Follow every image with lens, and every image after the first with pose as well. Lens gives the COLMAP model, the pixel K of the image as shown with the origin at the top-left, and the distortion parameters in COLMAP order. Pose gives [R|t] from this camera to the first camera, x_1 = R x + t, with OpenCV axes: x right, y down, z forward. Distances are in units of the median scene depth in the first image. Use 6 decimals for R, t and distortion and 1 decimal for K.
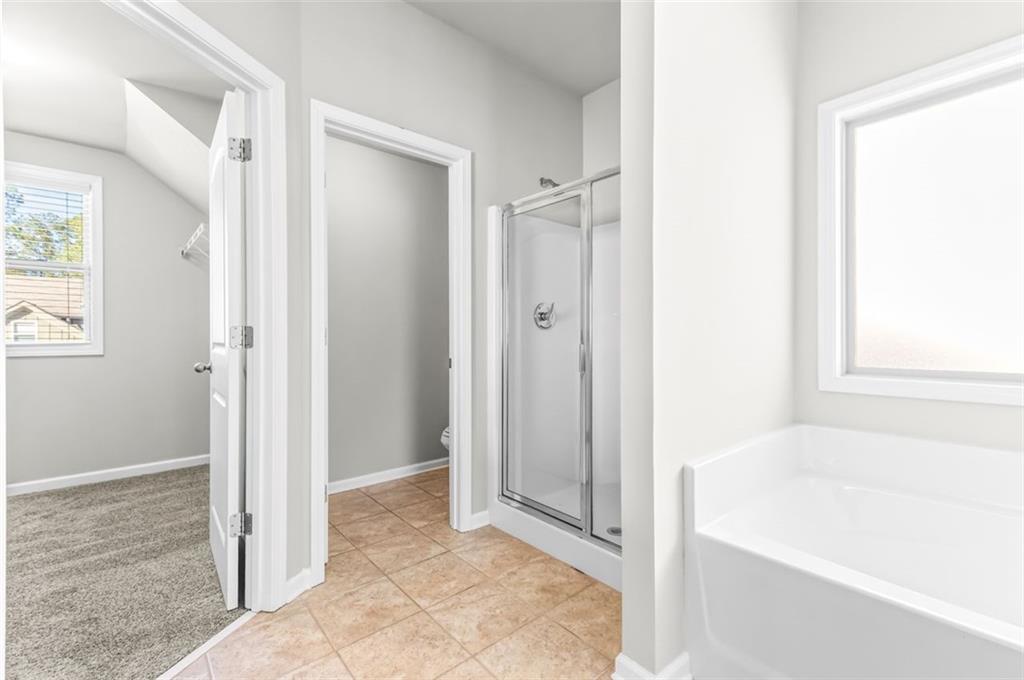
lens RADIAL K [[435.6, 0, 512.0], [0, 435.6, 340.0], [0, 0, 1]] dist [0.012330, -0.000133]
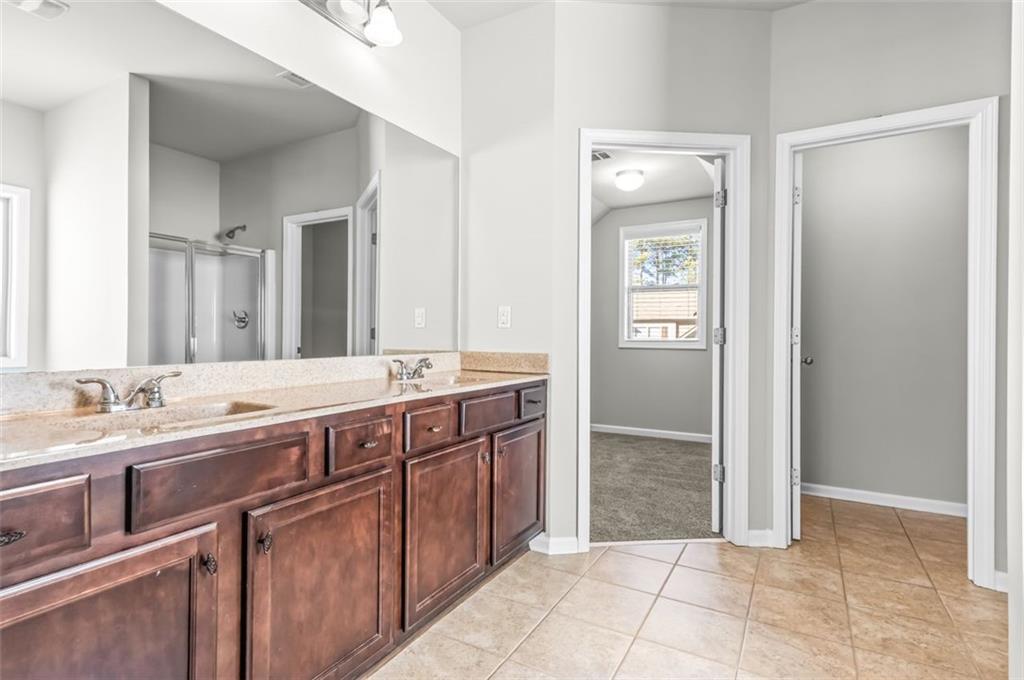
lens RADIAL K [[522.0, 0, 512.0], [0, 522.0, 340.0], [0, 0, 1]] dist [0.003505, 0.000136]
pose [[0.320812, 0.010297, -0.947087, 0.634116], [-0.012813, 0.999897, 0.006530, 0.004766], [0.947056, 0.010040, 0.320911, -0.123468]]
